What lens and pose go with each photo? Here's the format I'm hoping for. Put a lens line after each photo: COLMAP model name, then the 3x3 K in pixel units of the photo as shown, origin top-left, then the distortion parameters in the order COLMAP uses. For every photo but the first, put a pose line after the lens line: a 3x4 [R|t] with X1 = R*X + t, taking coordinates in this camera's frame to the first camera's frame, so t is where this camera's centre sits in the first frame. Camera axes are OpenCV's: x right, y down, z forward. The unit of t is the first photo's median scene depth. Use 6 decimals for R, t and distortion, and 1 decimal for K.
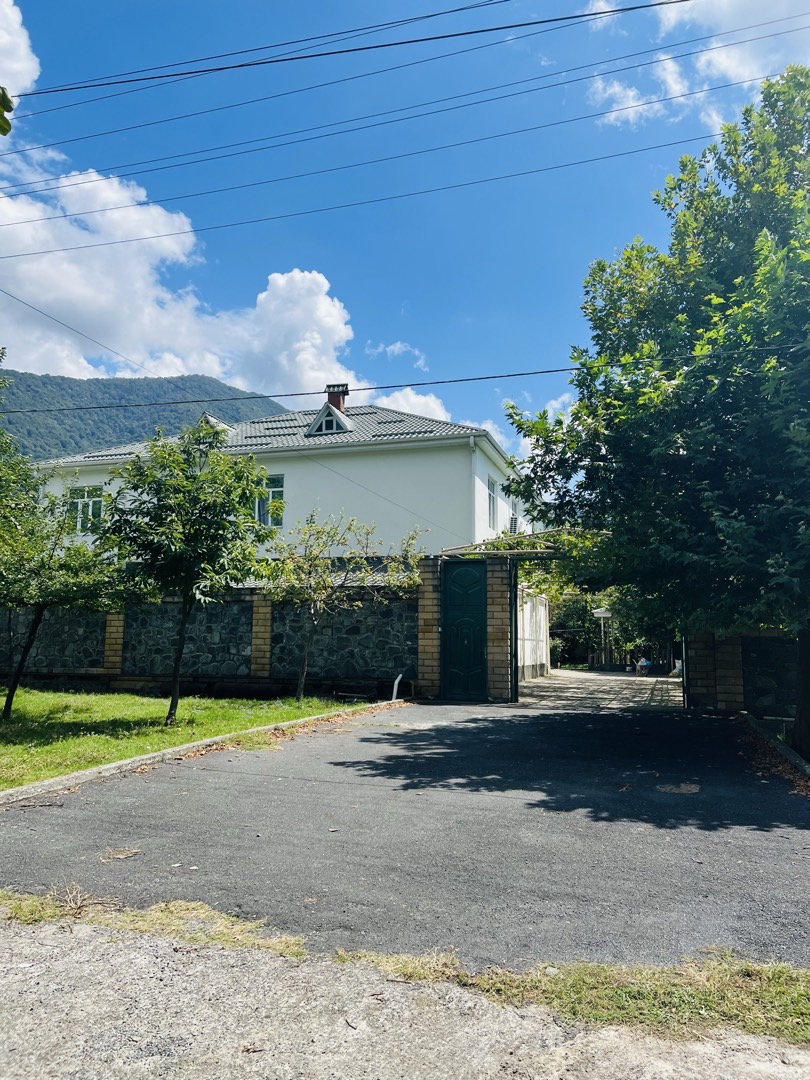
lens RADIAL K [[798.9, 0, 405.0], [0, 798.9, 540.0], [0, 0, 1]] dist [0.002863, 0.000341]
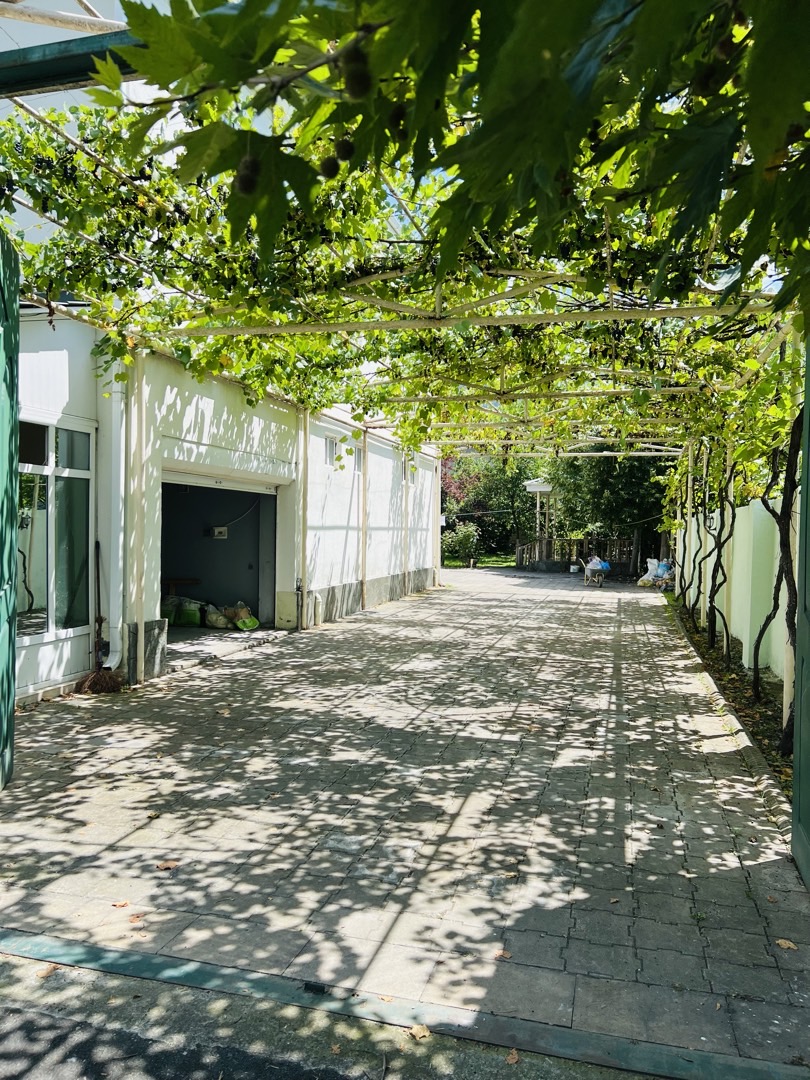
lens RADIAL K [[798.9, 0, 405.0], [0, 798.9, 540.0], [0, 0, 1]] dist [0.002863, 0.000341]
pose [[0.998640, -0.001344, 0.052112, 0.101837], [-0.006391, 0.988970, 0.147978, 0.038559], [-0.051737, -0.148110, 0.987617, 0.344584]]
